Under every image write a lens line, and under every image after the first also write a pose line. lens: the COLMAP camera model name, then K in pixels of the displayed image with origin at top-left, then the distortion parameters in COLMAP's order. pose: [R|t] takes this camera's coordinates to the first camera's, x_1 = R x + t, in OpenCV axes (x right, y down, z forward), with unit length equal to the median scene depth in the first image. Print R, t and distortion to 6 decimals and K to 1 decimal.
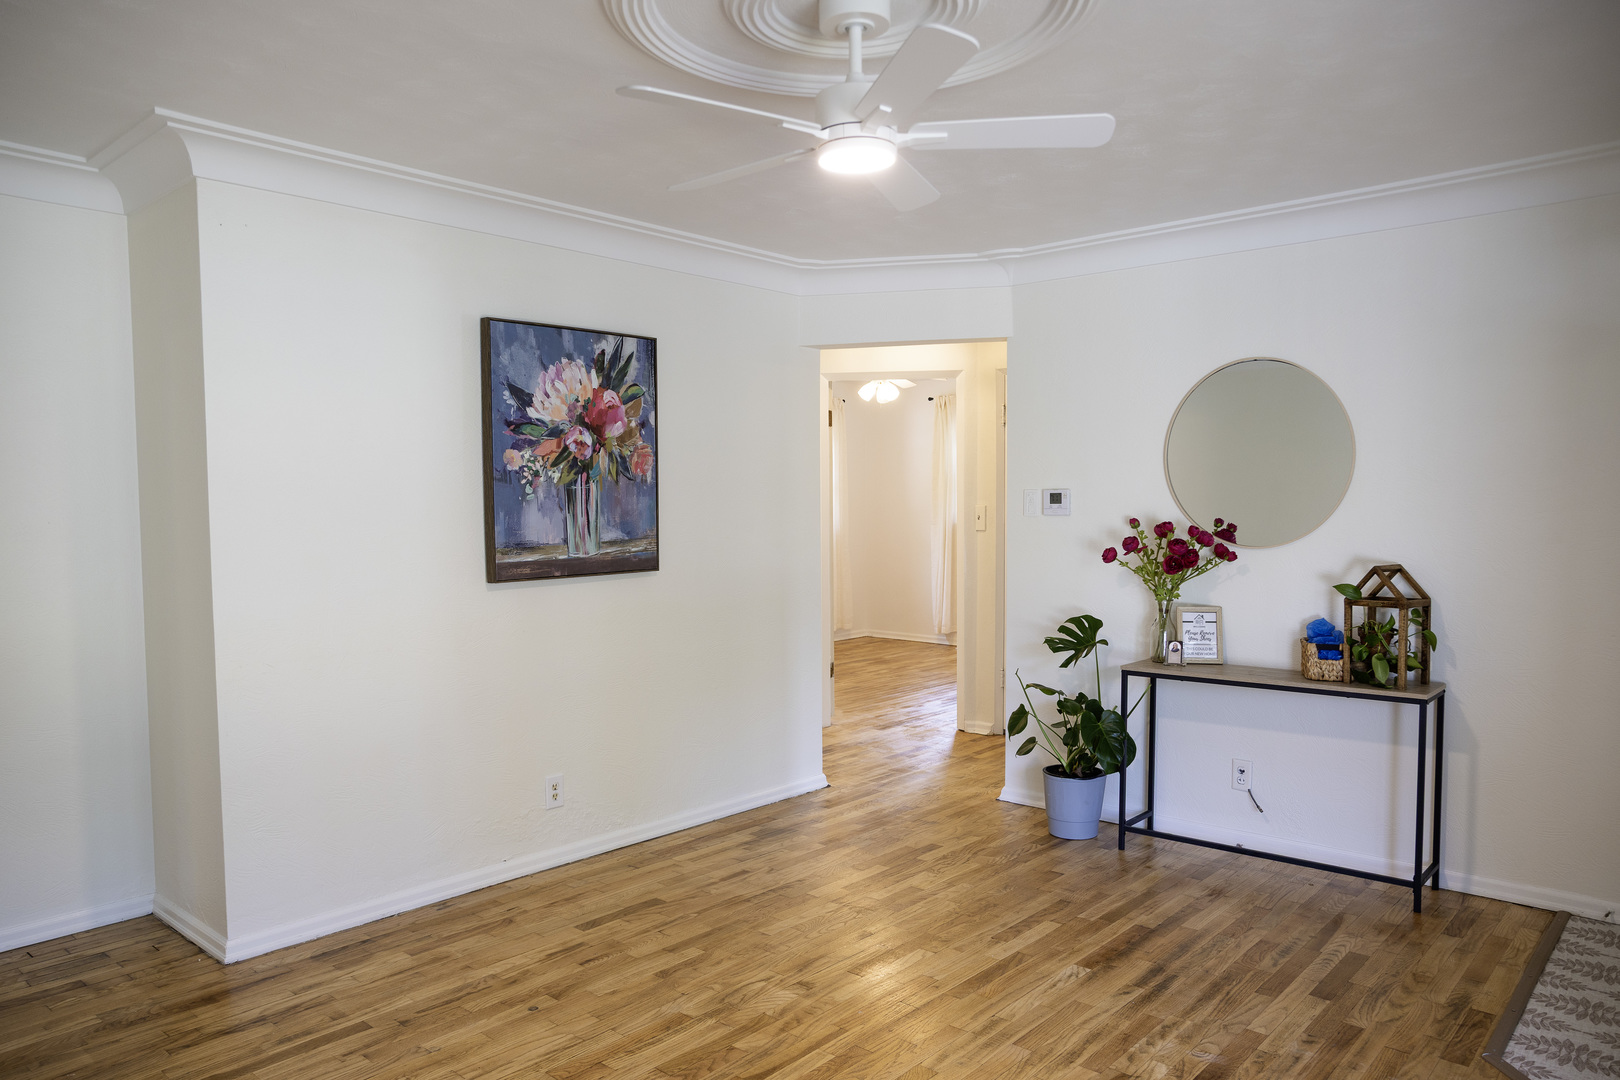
lens RADIAL K [[1131.8, 0, 816.3], [0, 1131.8, 541.3], [0, 0, 1]] dist [-0.042045, 0.028882]
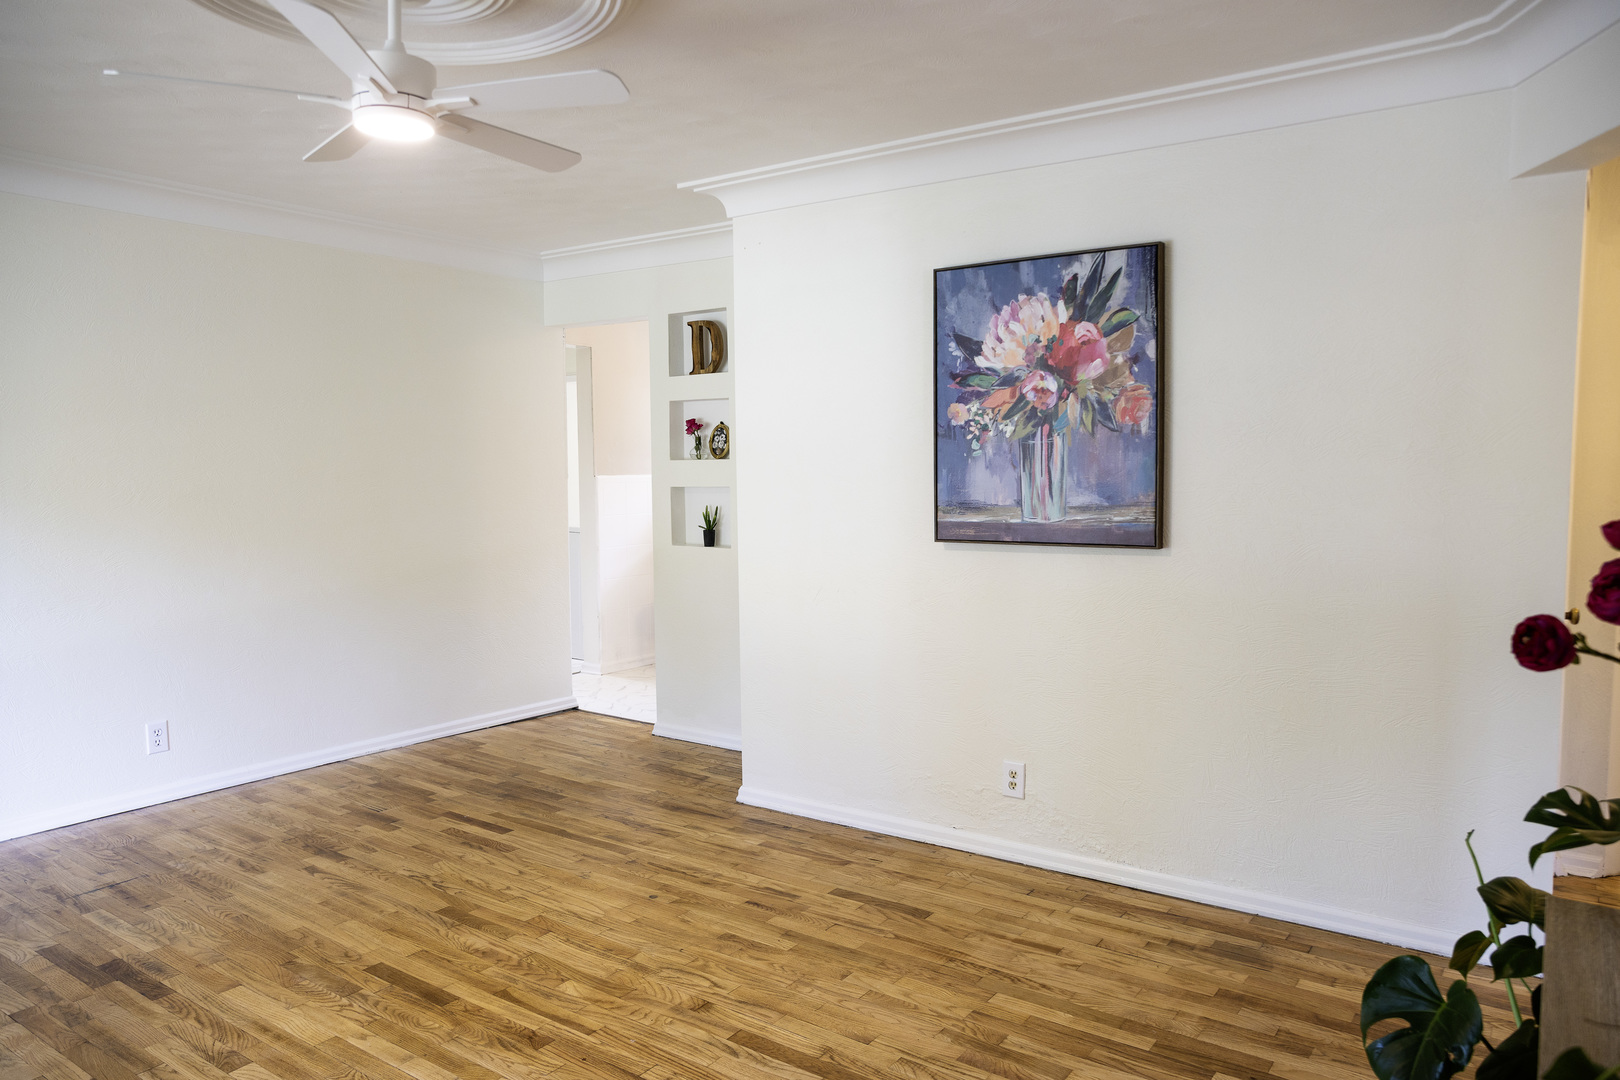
lens RADIAL K [[1131.8, 0, 803.0], [0, 1131.8, 543.9], [0, 0, 1]] dist [-0.042045, 0.028882]
pose [[0.085917, 0.074712, -0.993497, 0.674834], [-0.033653, 0.996833, 0.072052, -0.027487], [0.995734, 0.027243, 0.088159, 0.788802]]
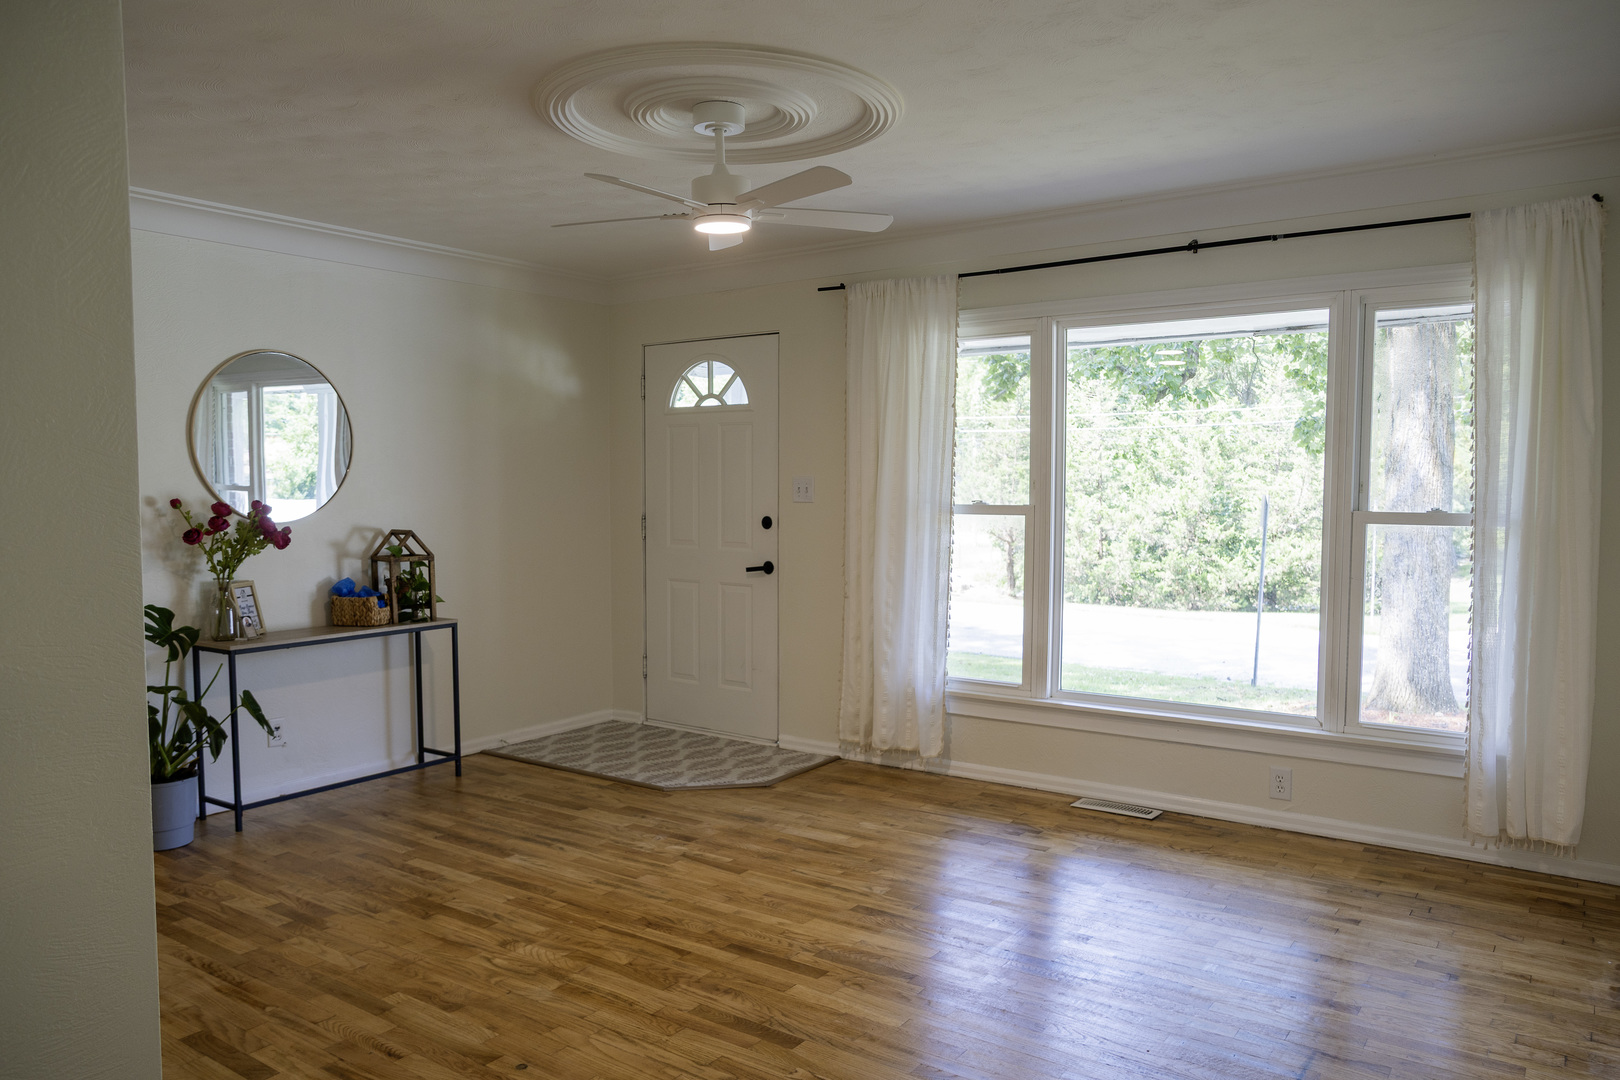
lens RADIAL K [[1131.8, 0, 820.7], [0, 1131.8, 545.2], [0, 0, 1]] dist [-0.042045, 0.028882]
pose [[-0.103055, -0.049733, 0.993432, -0.835378], [0.041271, 0.997675, 0.054227, -0.012053], [-0.993819, 0.046589, -0.100763, 0.637571]]
